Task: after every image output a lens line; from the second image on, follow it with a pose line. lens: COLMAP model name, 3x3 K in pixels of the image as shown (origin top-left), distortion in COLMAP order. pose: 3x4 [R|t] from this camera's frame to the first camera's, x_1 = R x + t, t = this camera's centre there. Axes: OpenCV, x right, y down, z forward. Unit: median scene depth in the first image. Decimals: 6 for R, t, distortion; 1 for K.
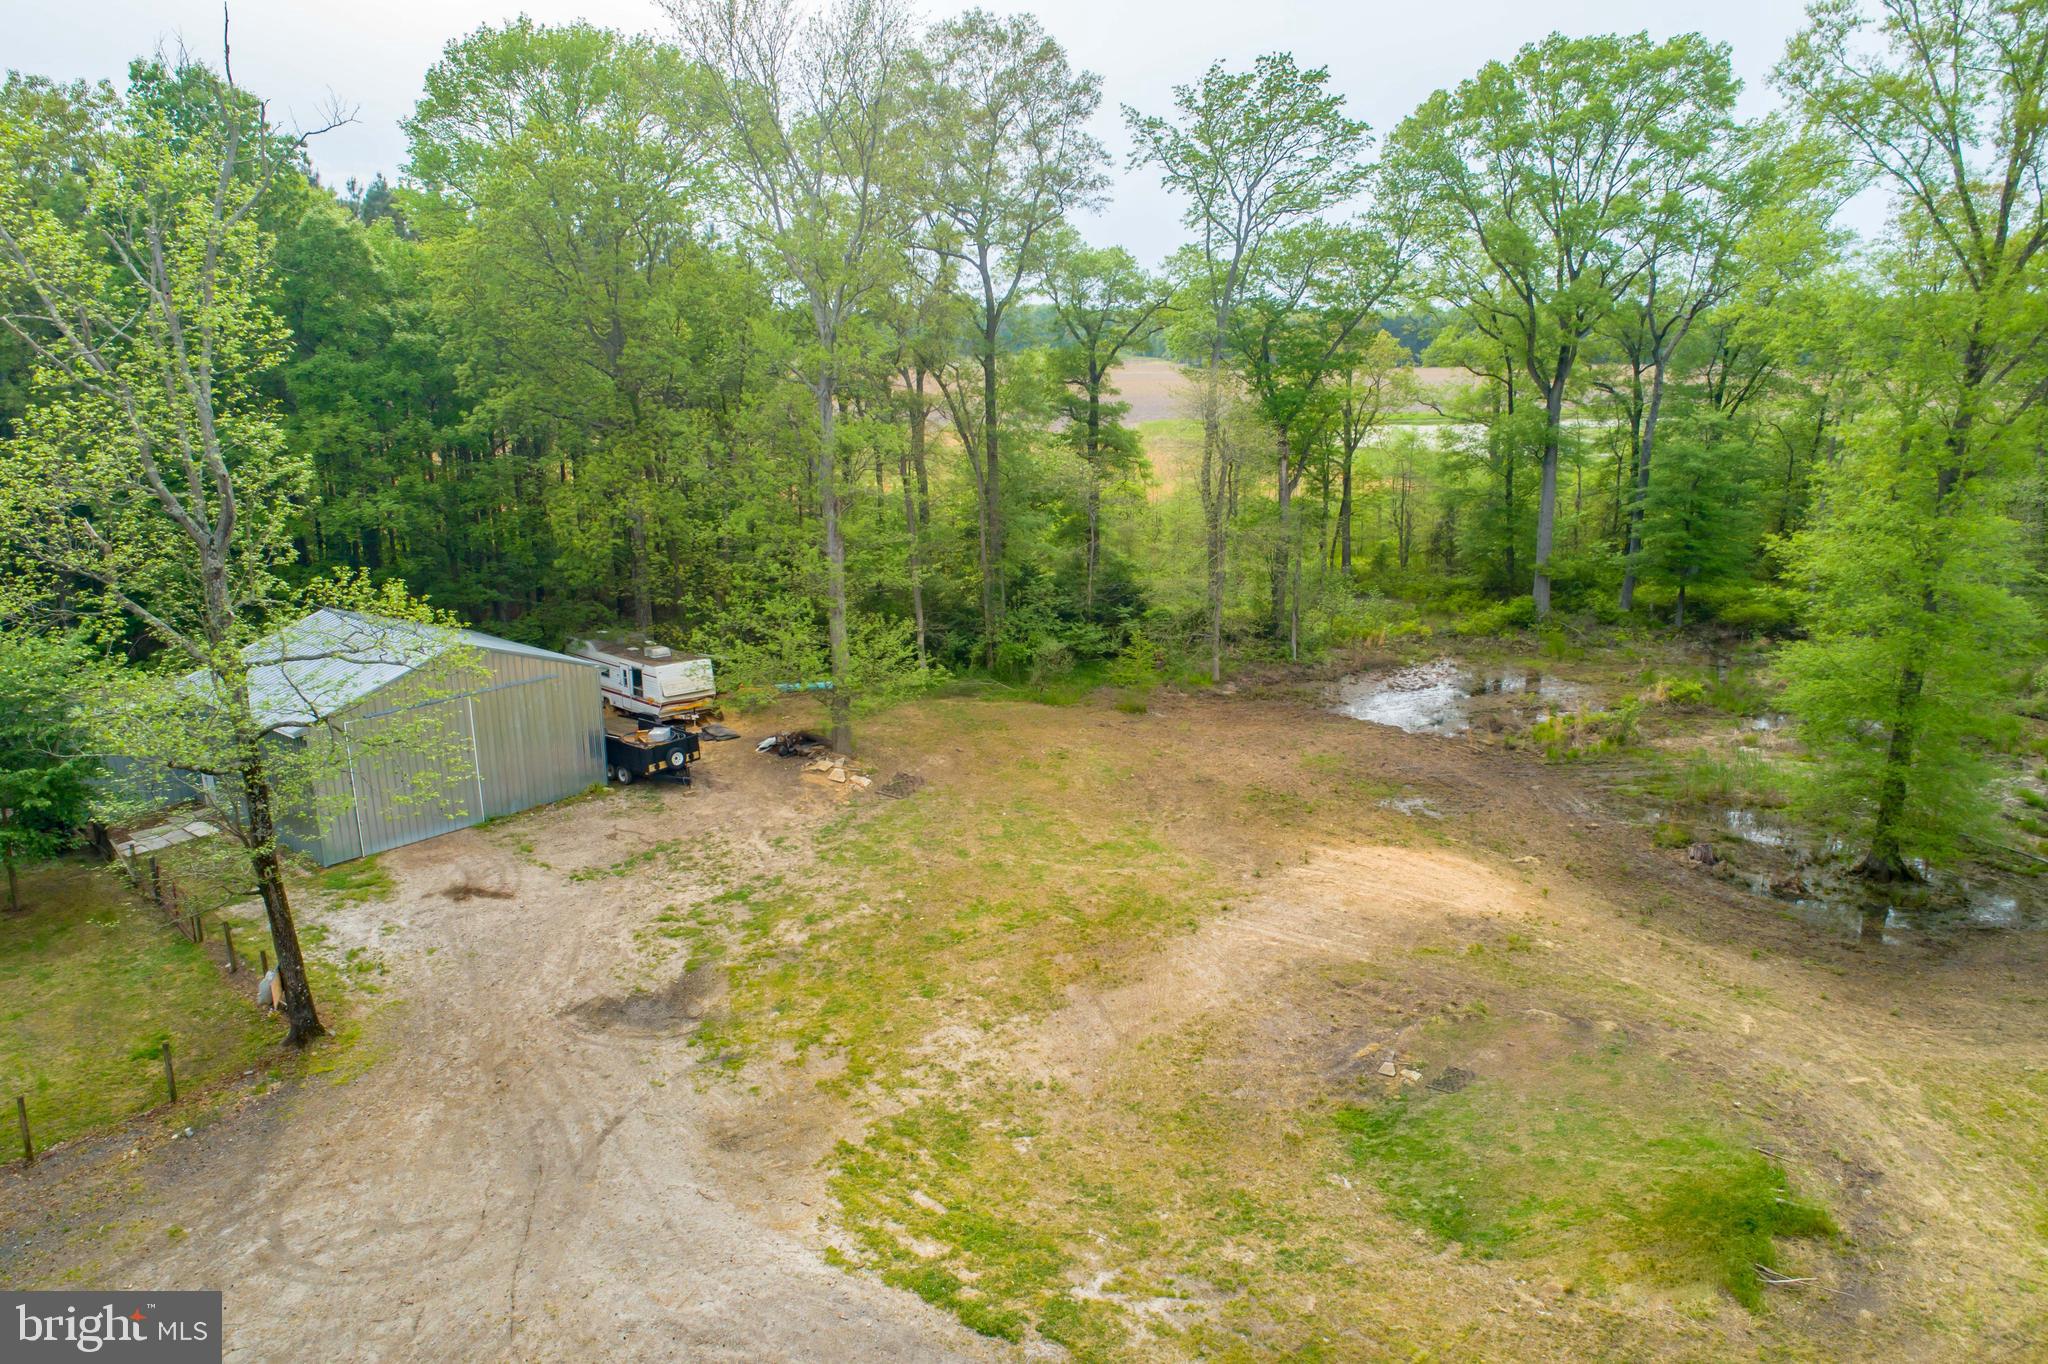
lens RADIAL K [[1398.5, 0, 1020.6], [0, 1398.5, 678.2], [0, 0, 1]] dist [0.030699, 0.016102]
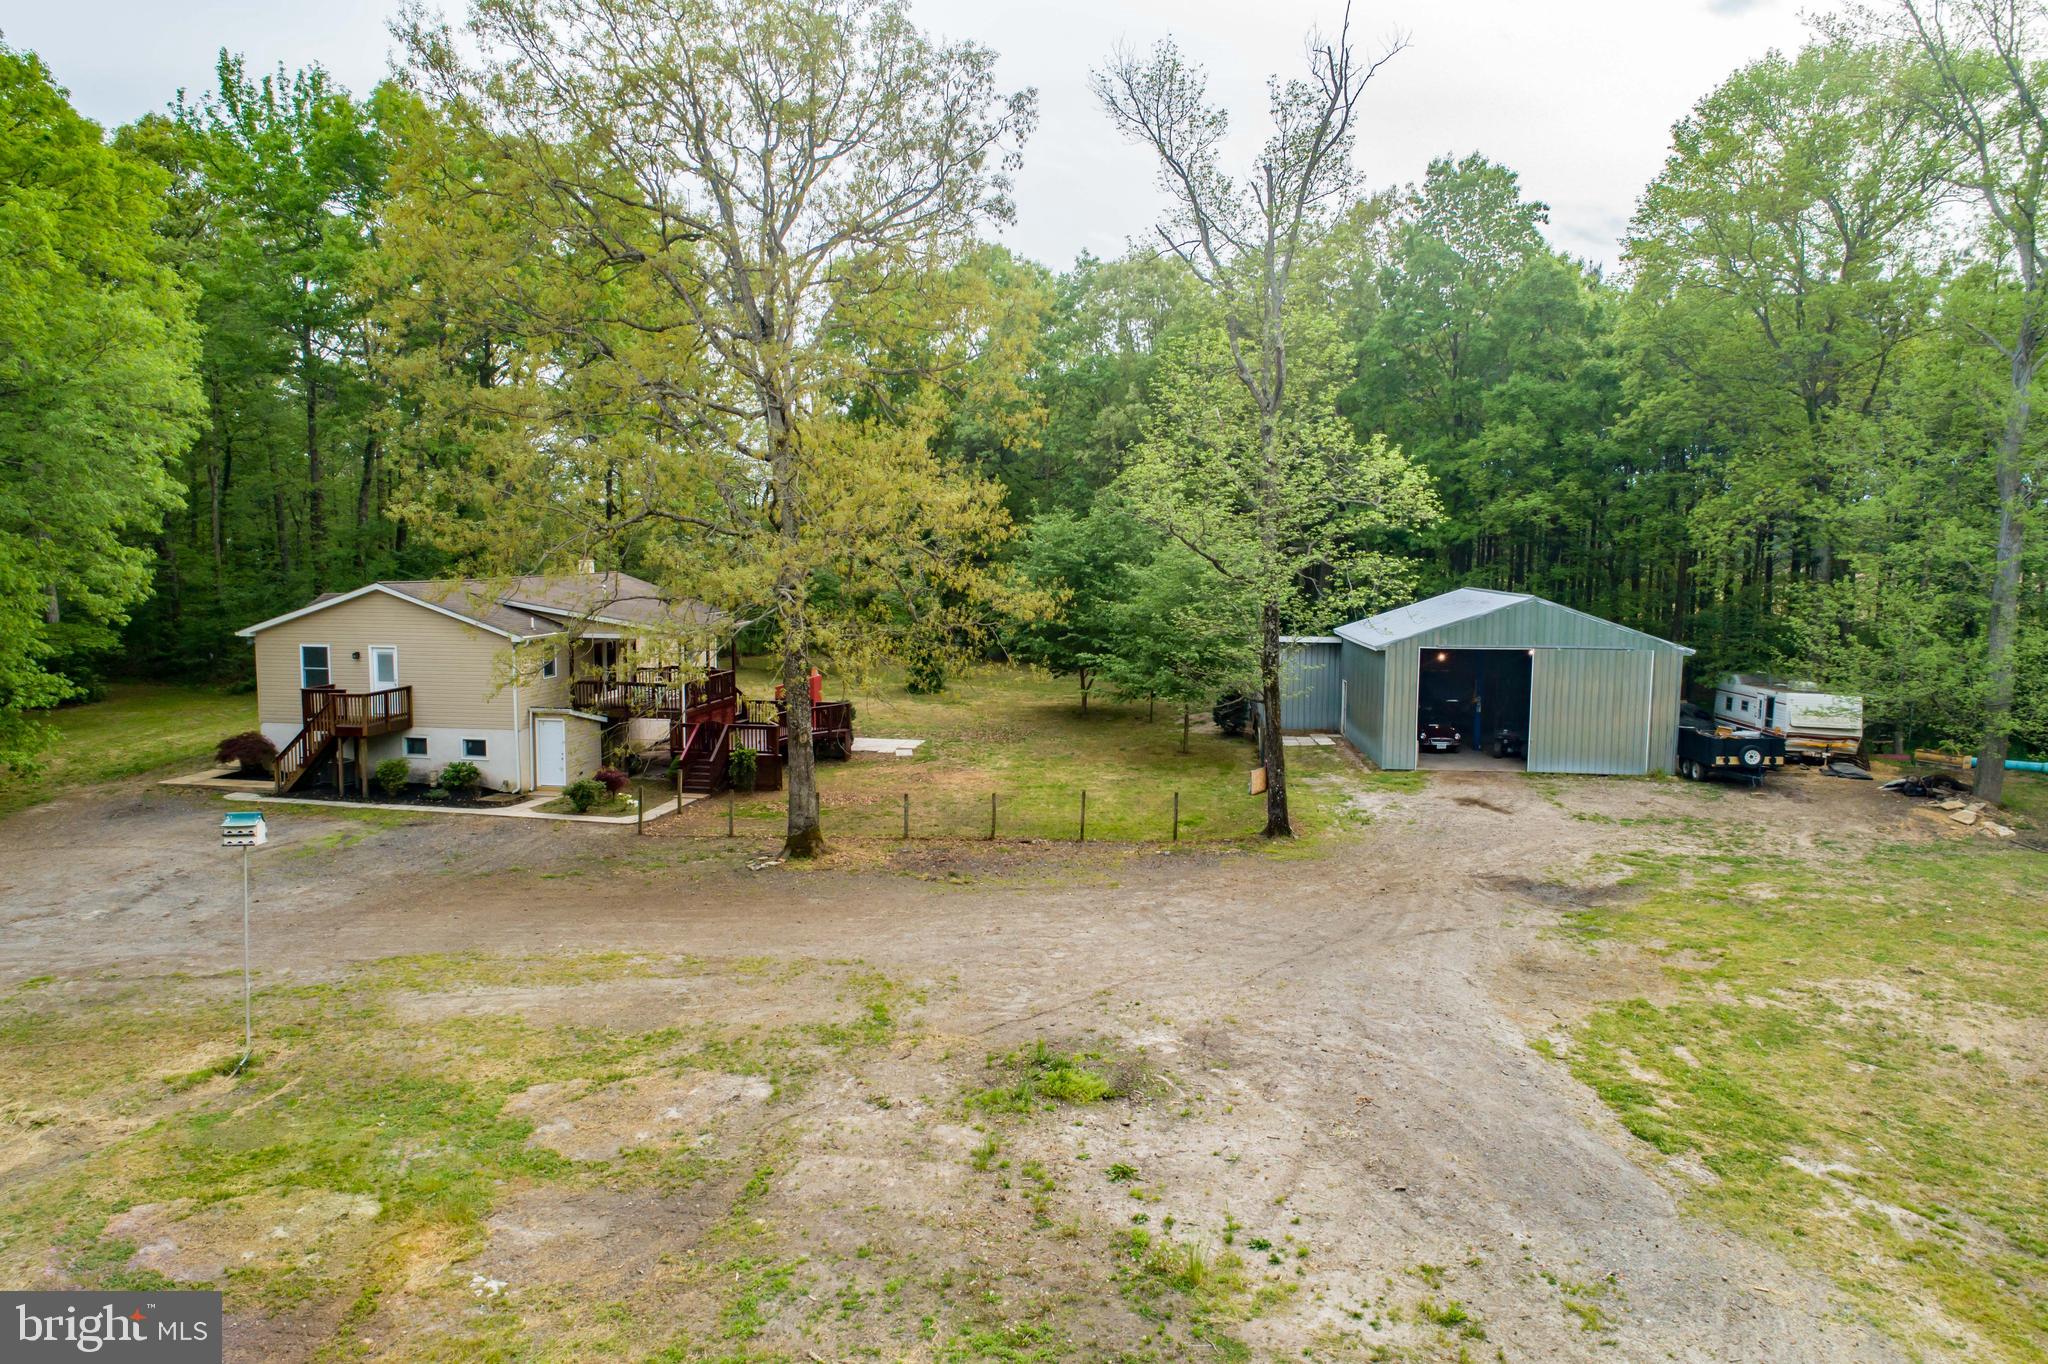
lens RADIAL K [[1372.5, 0, 1023.4], [0, 1372.5, 673.0], [0, 0, 1]] dist [0.028745, 0.016129]
pose [[0.598821, 0.095521, -0.795166, 0.181710], [-0.213435, 0.975989, -0.043490, 0.141424], [0.771919, 0.195759, 0.604830, 0.067172]]
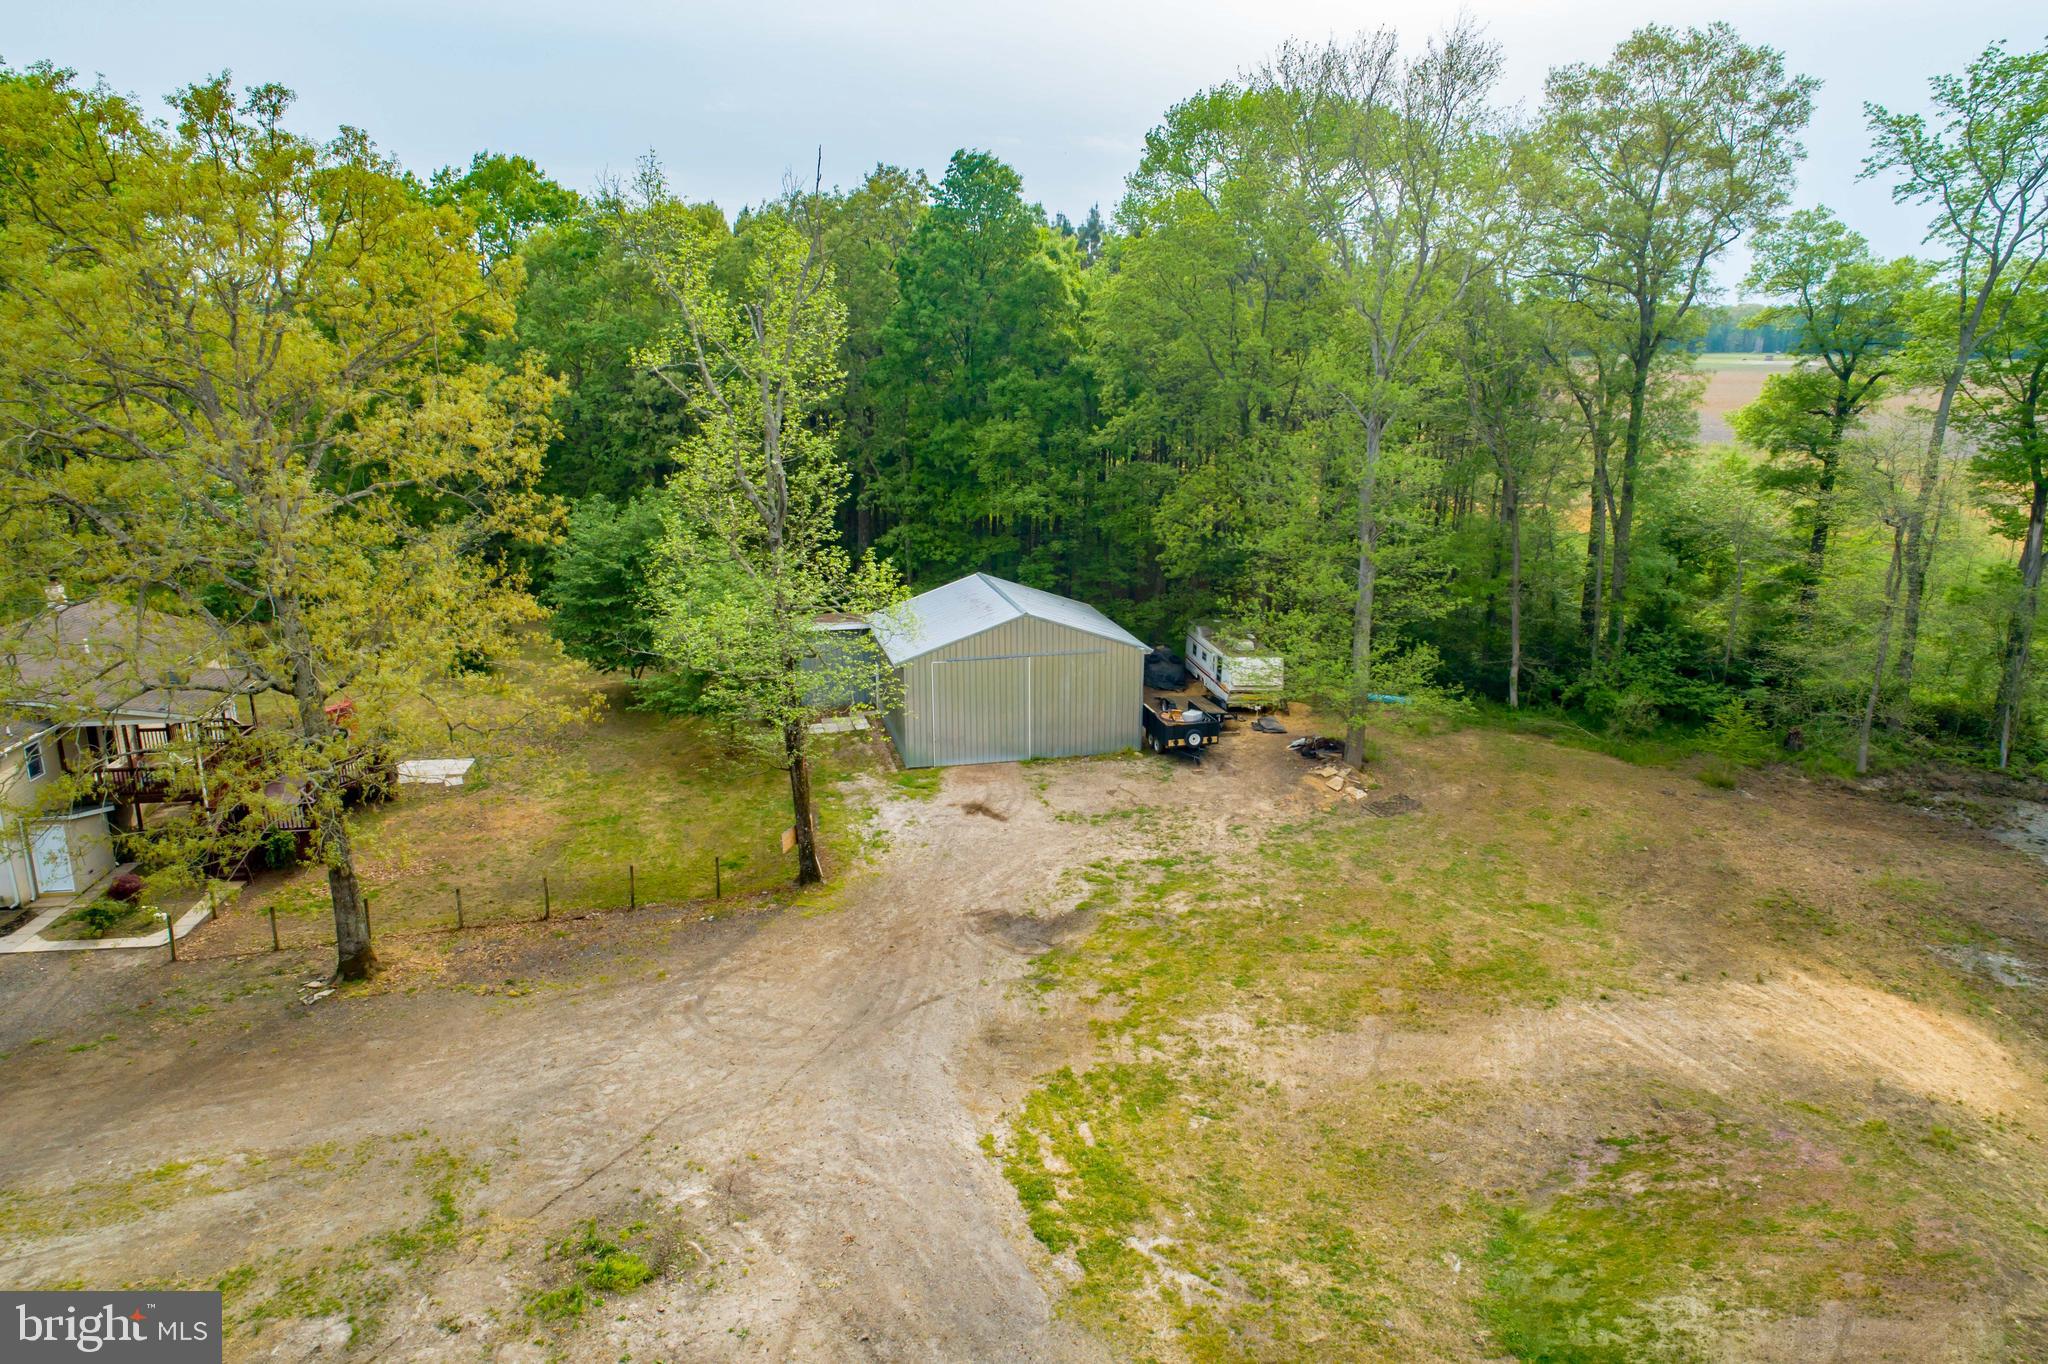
lens RADIAL K [[1373.8, 0, 1021.2], [0, 1373.8, 674.4], [0, 0, 1]] dist [0.035821, 0.006179]
pose [[0.810920, 0.157288, -0.563621, 0.254142], [-0.153950, 0.986611, 0.053832, -0.031991], [0.564542, 0.043116, 0.824278, -0.000233]]
